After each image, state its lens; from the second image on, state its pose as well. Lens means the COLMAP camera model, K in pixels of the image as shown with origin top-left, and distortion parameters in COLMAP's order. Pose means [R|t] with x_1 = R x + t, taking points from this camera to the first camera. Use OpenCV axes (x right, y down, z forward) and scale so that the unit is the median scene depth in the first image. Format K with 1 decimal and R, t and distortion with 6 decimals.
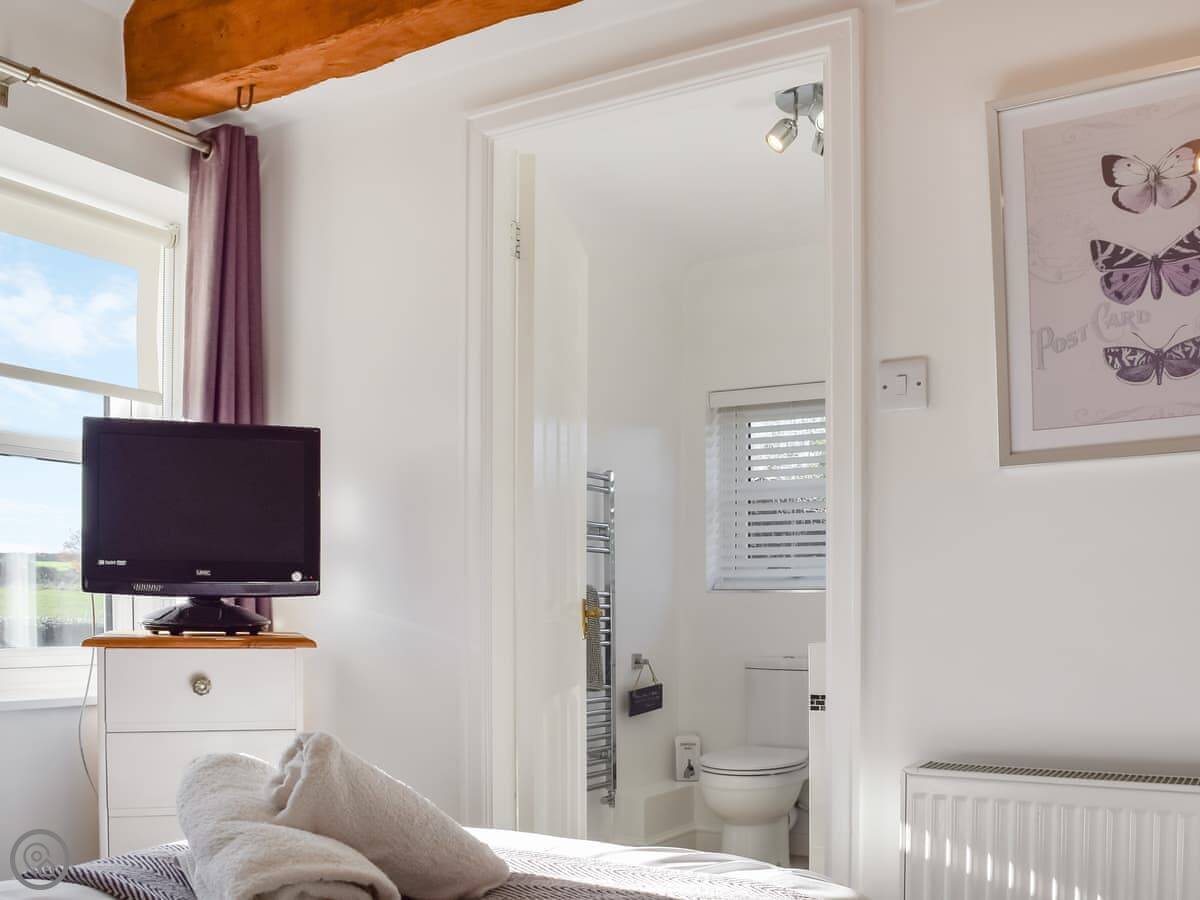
lens RADIAL K [[1162.1, 0, 599.5], [0, 1162.1, 620.6], [0, 0, 1]] dist [-0.060126, 0.003953]
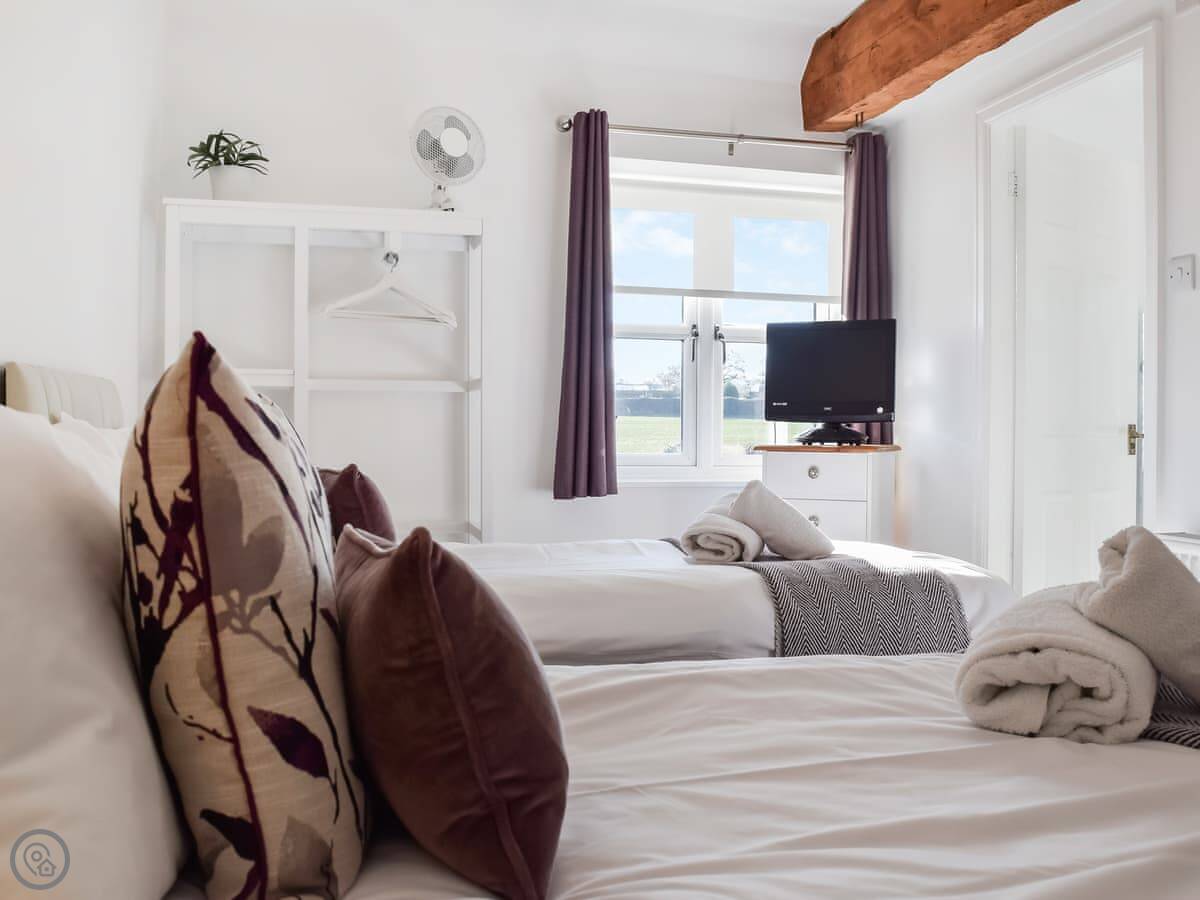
lens RADIAL K [[1071.0, 0, 600.0], [0, 1071.0, 450.0], [0, 0, 1]] dist [-0.088652, 0.007971]
pose [[0.707539, 0.011872, -0.706575, 0.560098], [-0.012312, 0.999914, 0.004472, 0.017429], [0.706567, 0.005535, 0.707624, -0.376863]]
